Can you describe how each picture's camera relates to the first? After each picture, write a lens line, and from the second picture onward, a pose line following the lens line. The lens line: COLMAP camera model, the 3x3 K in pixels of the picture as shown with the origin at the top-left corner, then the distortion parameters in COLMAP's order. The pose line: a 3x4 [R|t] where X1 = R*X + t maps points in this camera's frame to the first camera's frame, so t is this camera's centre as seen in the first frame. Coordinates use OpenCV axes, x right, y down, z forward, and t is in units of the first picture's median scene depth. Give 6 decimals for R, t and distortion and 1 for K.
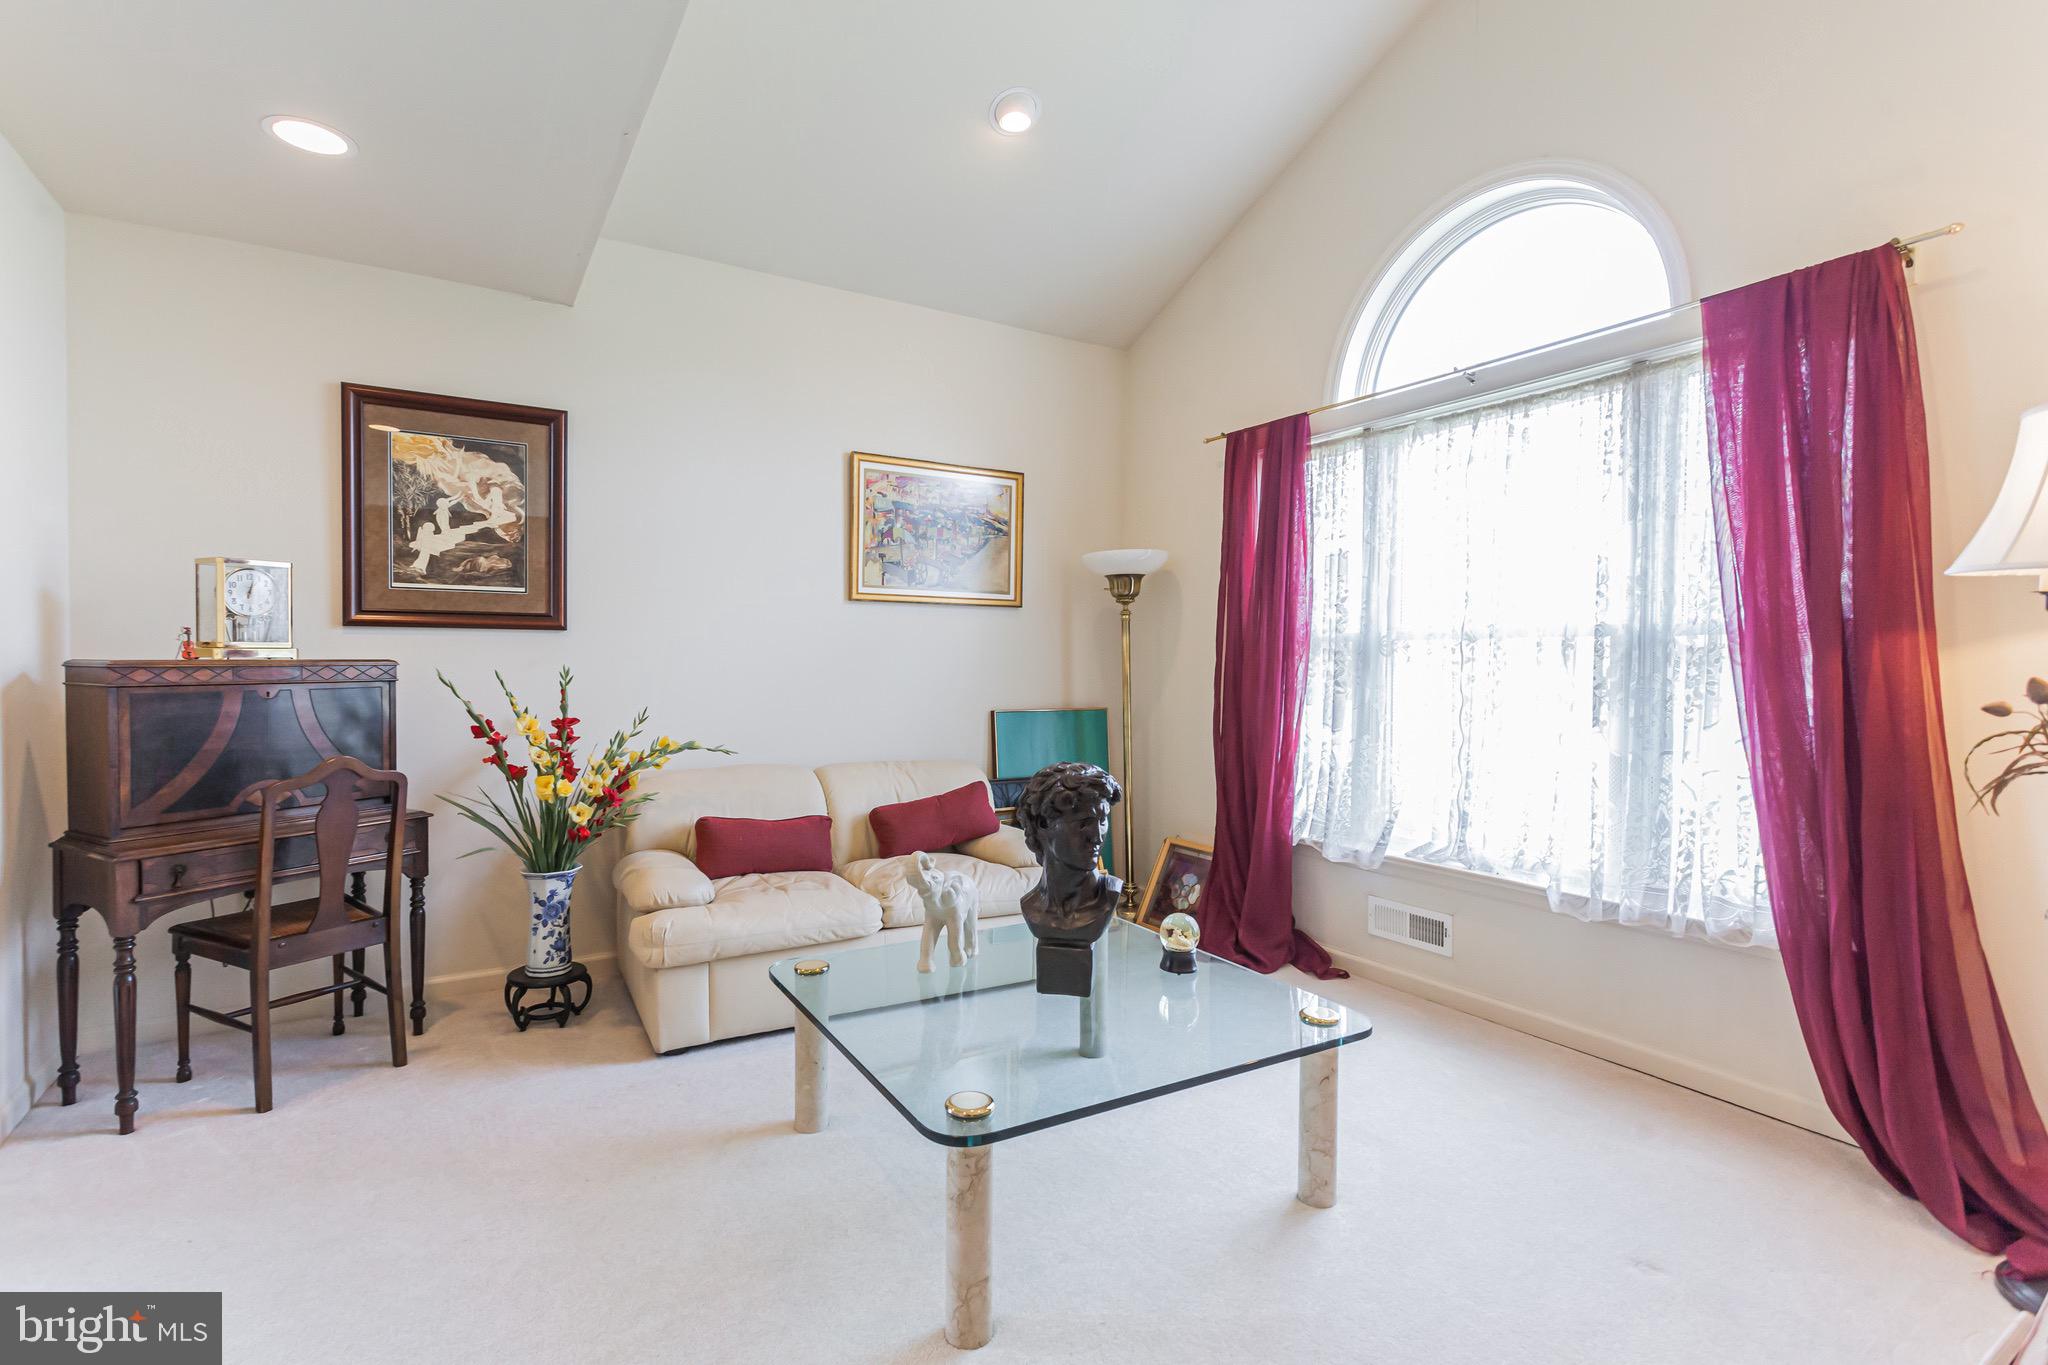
lens RADIAL K [[965.8, 0, 1018.4], [0, 965.8, 682.7], [0, 0, 1]] dist [-0.000102, 0.001707]
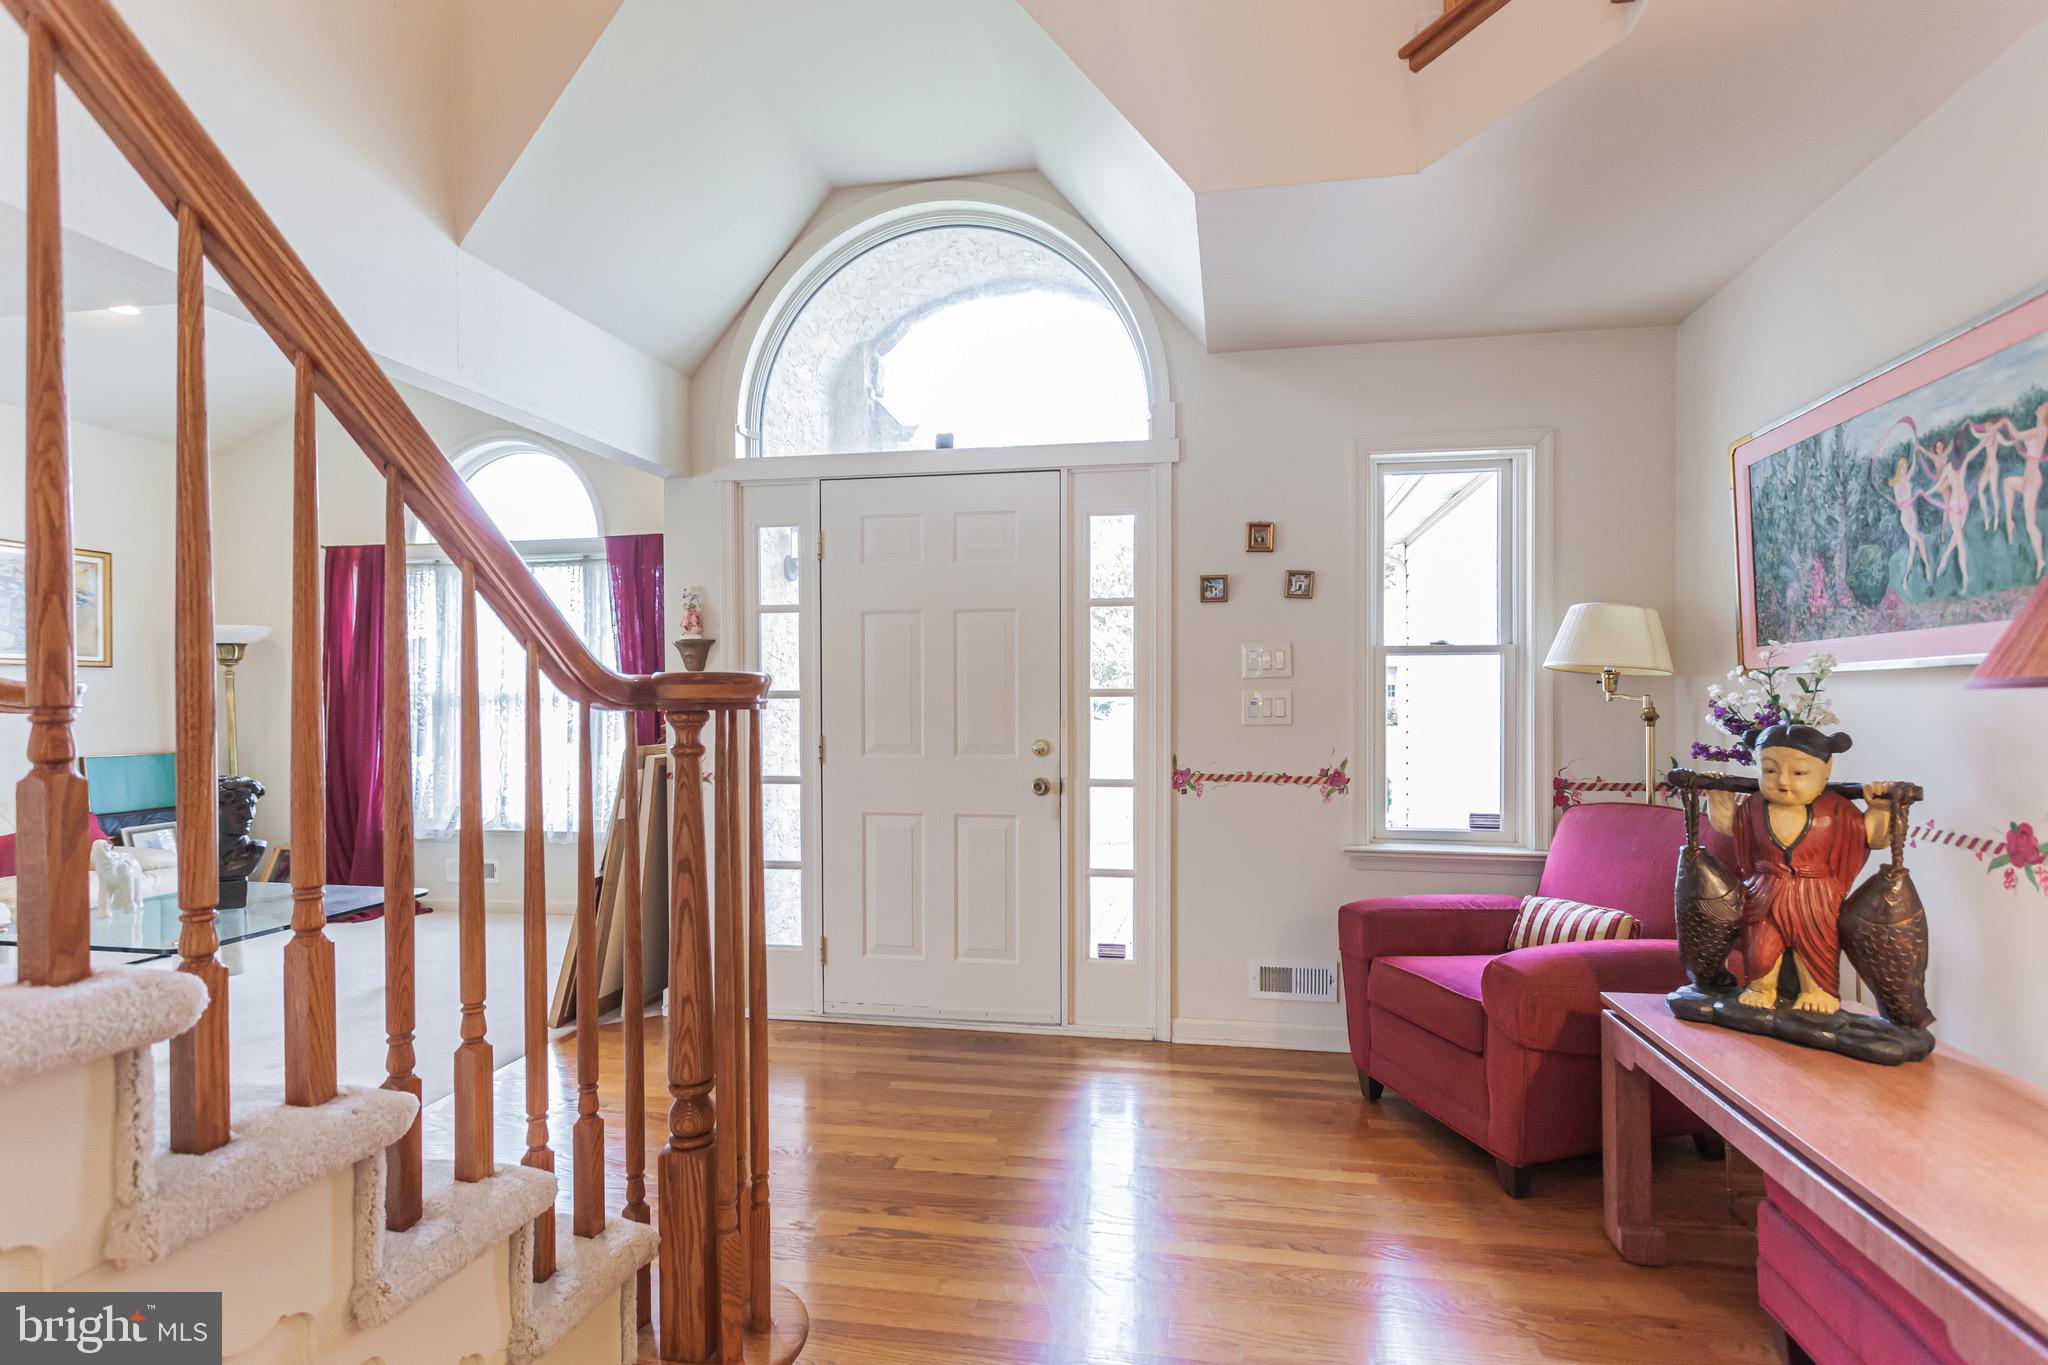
lens RADIAL K [[965.8, 0, 1064.3], [0, 965.8, 702.1], [0, 0, 1]] dist [-0.000102, 0.001707]
pose [[0.643566, -0.016367, 0.765216, -0.205398], [0.028281, 0.999597, -0.002405, -0.001921], [-0.764868, 0.023189, 0.643769, -0.857834]]
